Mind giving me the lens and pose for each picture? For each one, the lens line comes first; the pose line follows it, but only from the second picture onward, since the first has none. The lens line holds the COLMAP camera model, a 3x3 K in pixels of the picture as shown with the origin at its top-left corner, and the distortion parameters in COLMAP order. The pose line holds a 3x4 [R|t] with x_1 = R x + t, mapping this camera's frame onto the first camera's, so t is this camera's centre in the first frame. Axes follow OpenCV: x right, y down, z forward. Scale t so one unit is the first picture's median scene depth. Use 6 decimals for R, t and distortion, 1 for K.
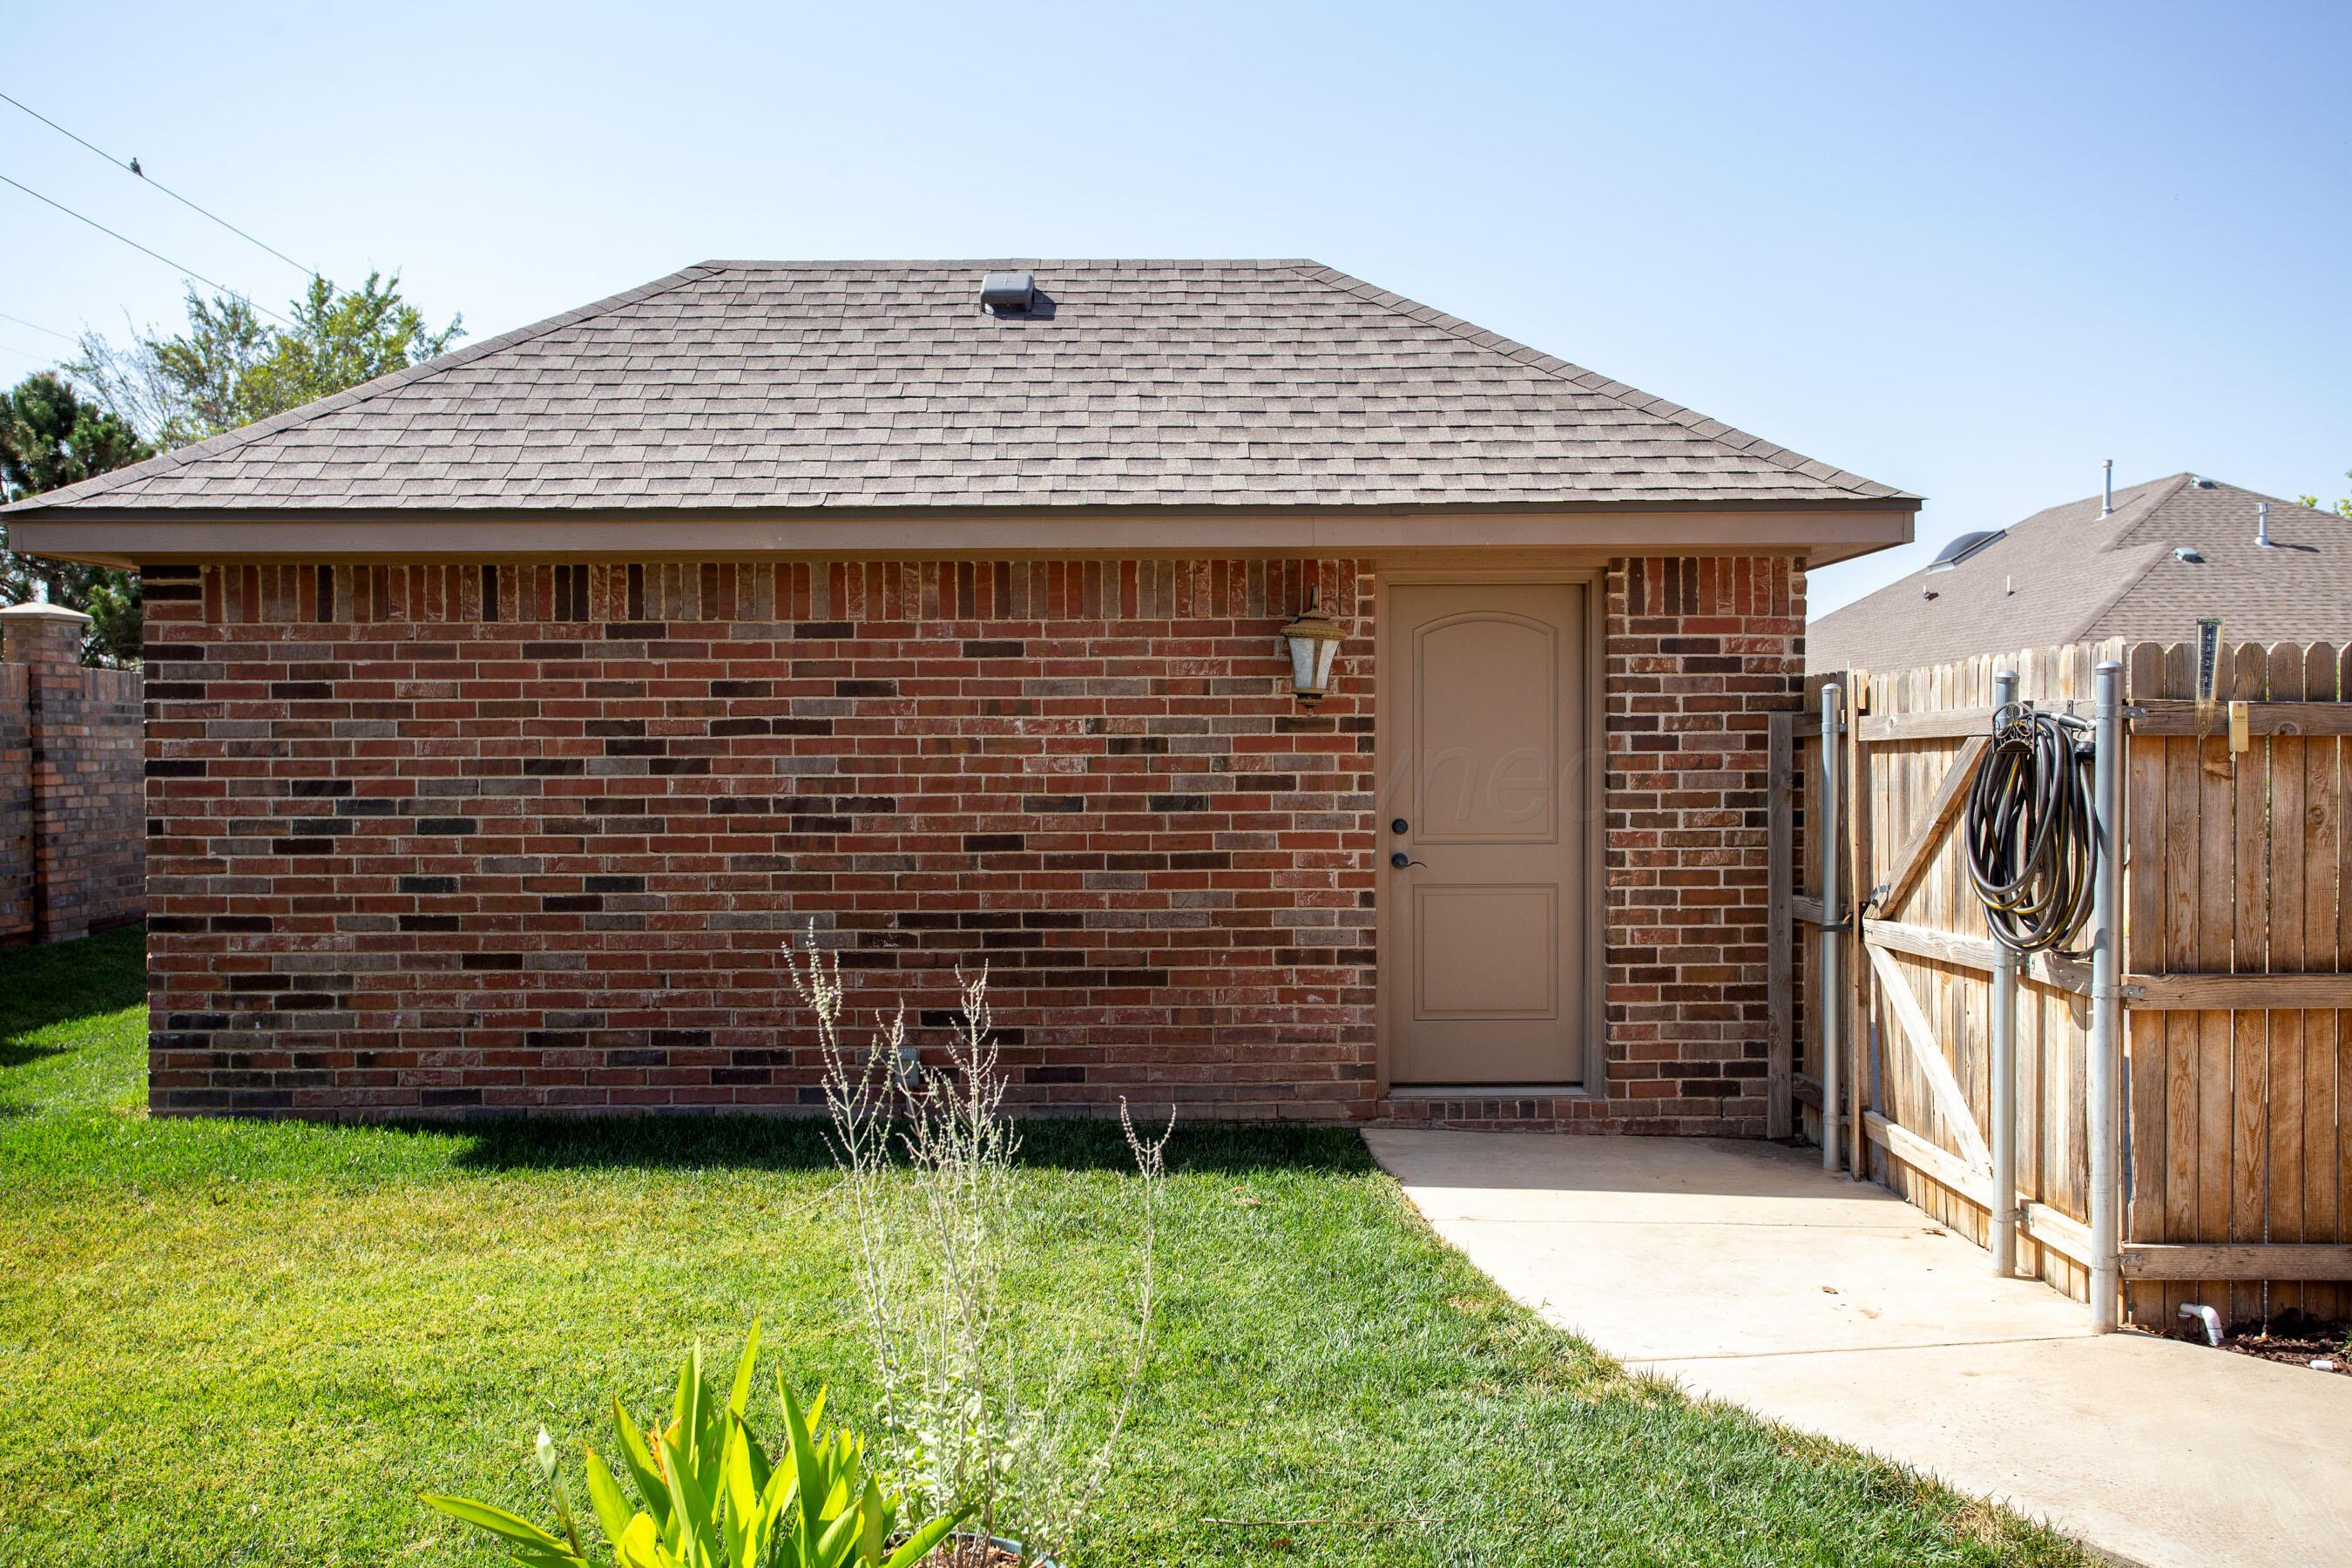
lens RADIAL K [[1985.8, 0, 1185.8], [0, 1985.8, 788.7], [0, 0, 1]] dist [-0.000478, 0.023212]
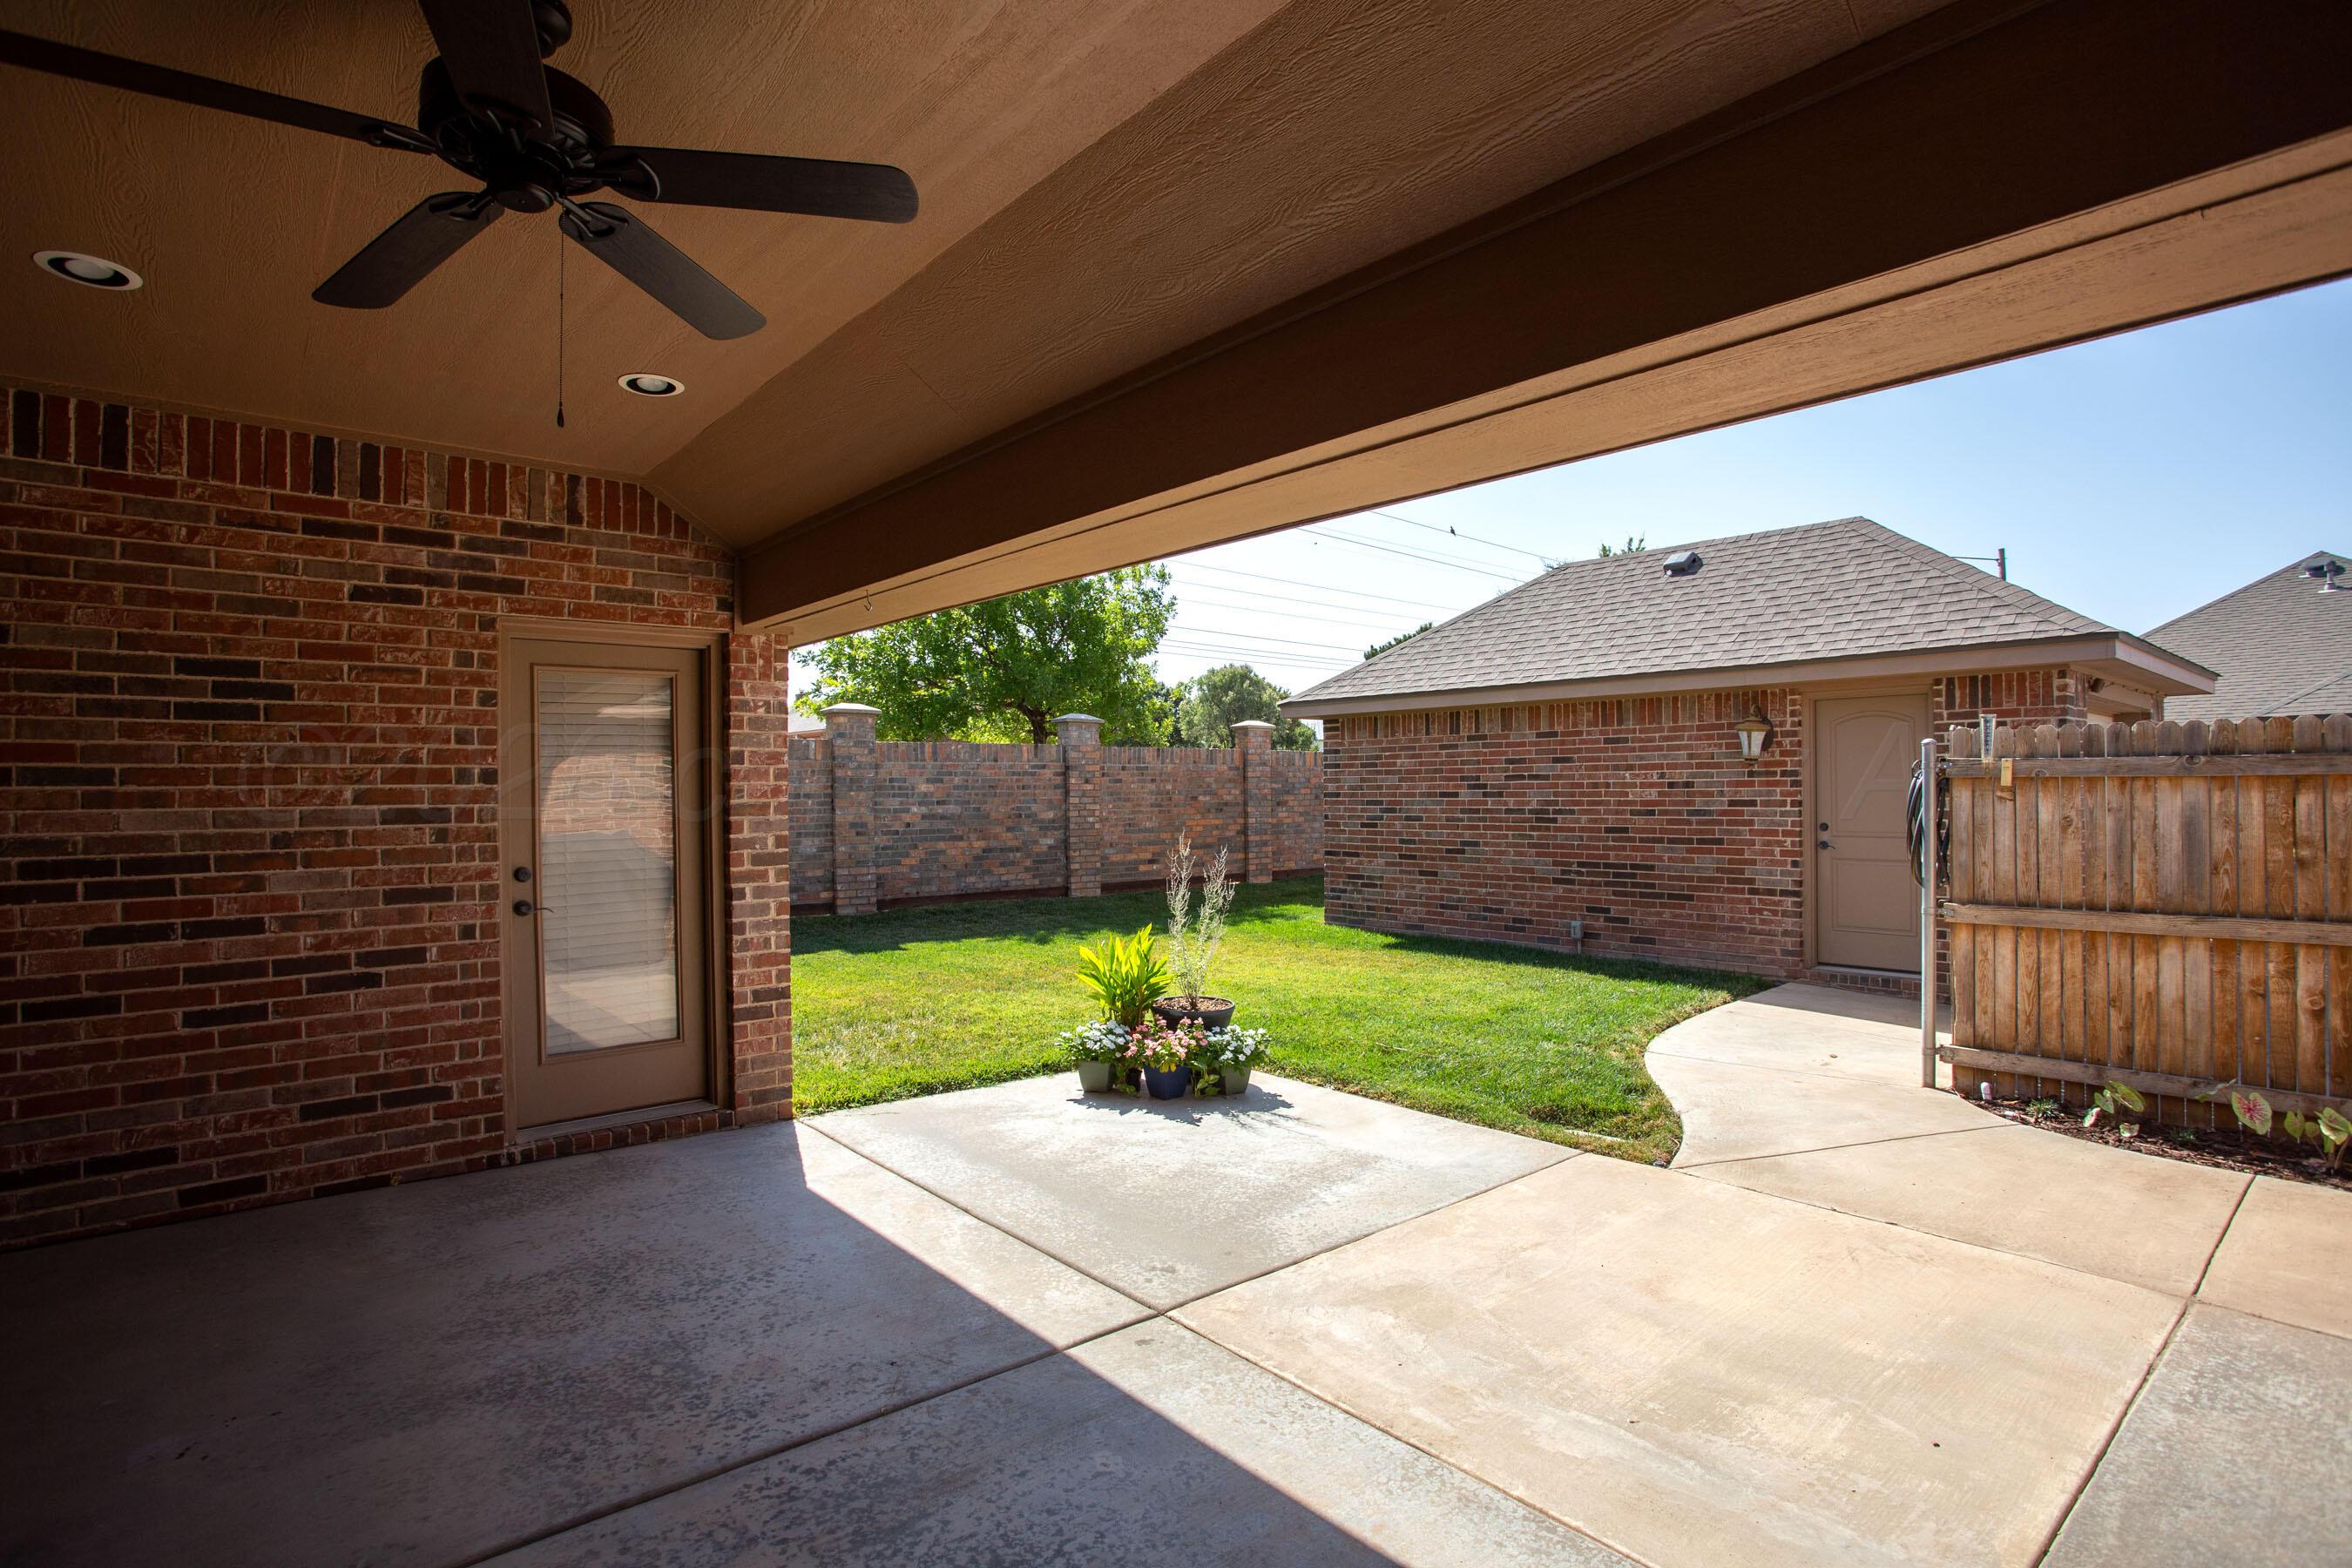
lens RADIAL K [[1170.5, 0, 1203.1], [0, 1170.5, 788.2], [0, 0, 1]] dist [-0.042327, 0.014611]
pose [[0.668189, -0.002514, -0.743987, 0.545708], [-0.011913, 0.999830, -0.014078, 0.004953], [0.743896, 0.018270, 0.668045, -0.180912]]
